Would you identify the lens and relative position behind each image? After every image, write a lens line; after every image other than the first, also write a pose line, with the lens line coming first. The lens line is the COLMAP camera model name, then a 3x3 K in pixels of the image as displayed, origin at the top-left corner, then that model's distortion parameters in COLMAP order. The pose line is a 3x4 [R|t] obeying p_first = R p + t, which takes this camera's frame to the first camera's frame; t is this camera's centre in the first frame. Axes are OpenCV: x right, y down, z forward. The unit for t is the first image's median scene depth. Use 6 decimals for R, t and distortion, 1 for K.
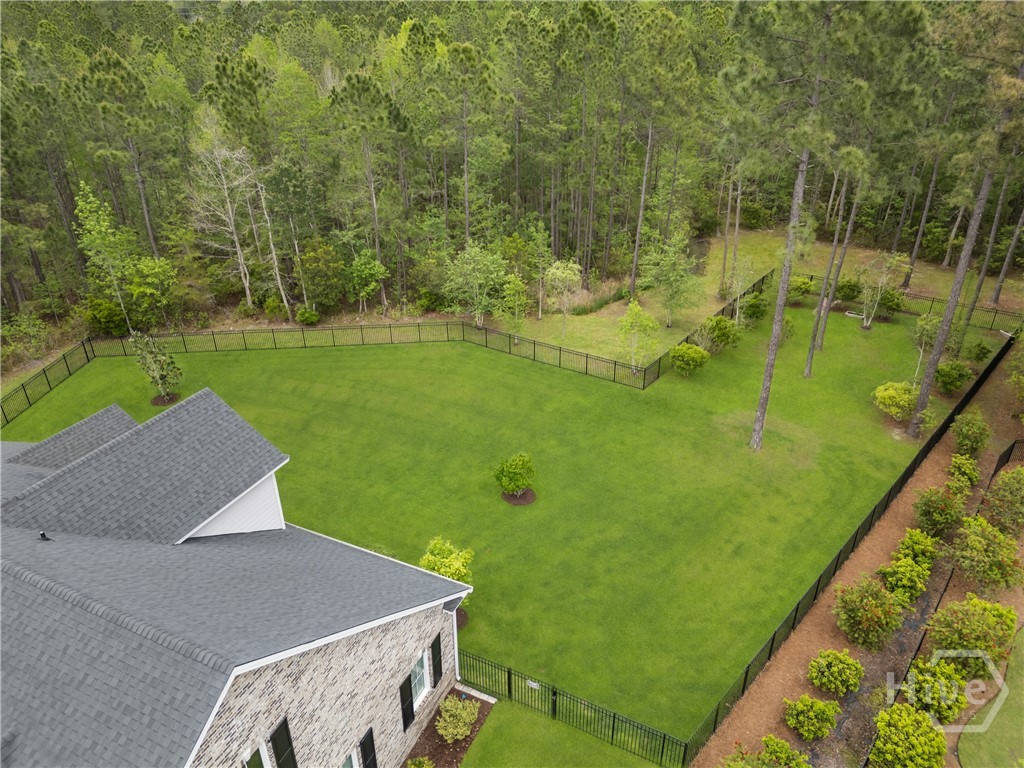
lens RADIAL K [[711.7, 0, 512.0], [0, 711.7, 384.0], [0, 0, 1]] dist [0.074656, -0.056779]
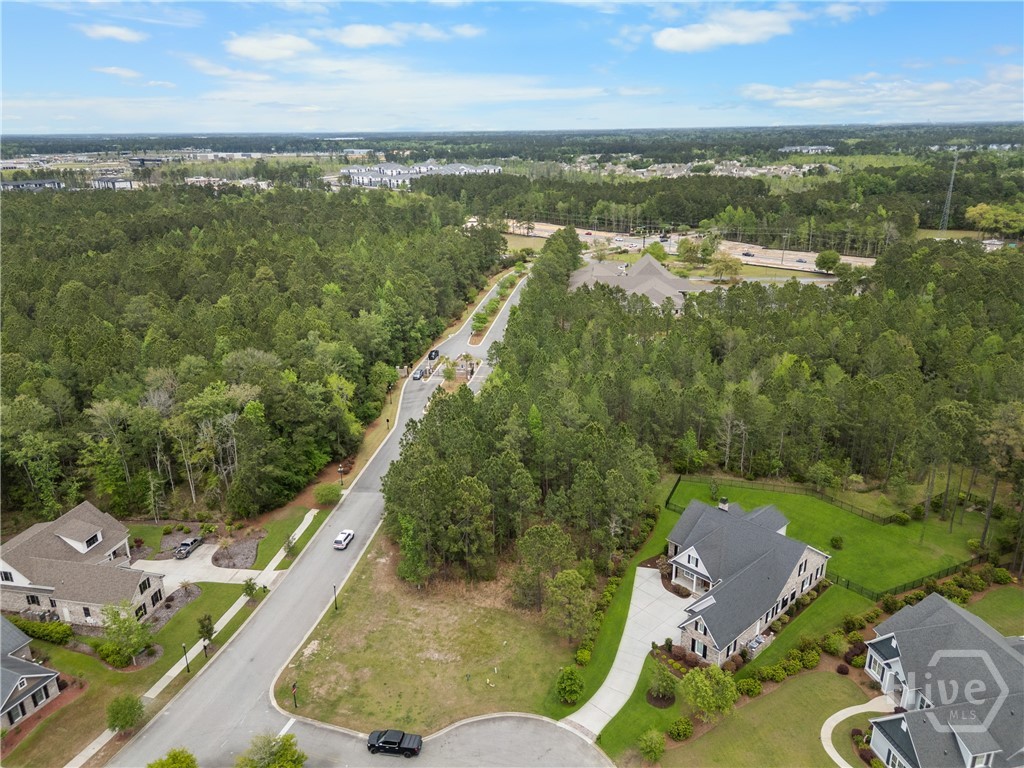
lens RADIAL K [[711.7, 0, 512.0], [0, 711.7, 384.0], [0, 0, 1]] dist [0.074656, -0.056779]
pose [[0.930404, 0.119320, -0.346571, -0.231946], [-0.172322, 0.976913, -0.126278, 0.066977], [0.323502, 0.177211, 0.929485, -2.011402]]
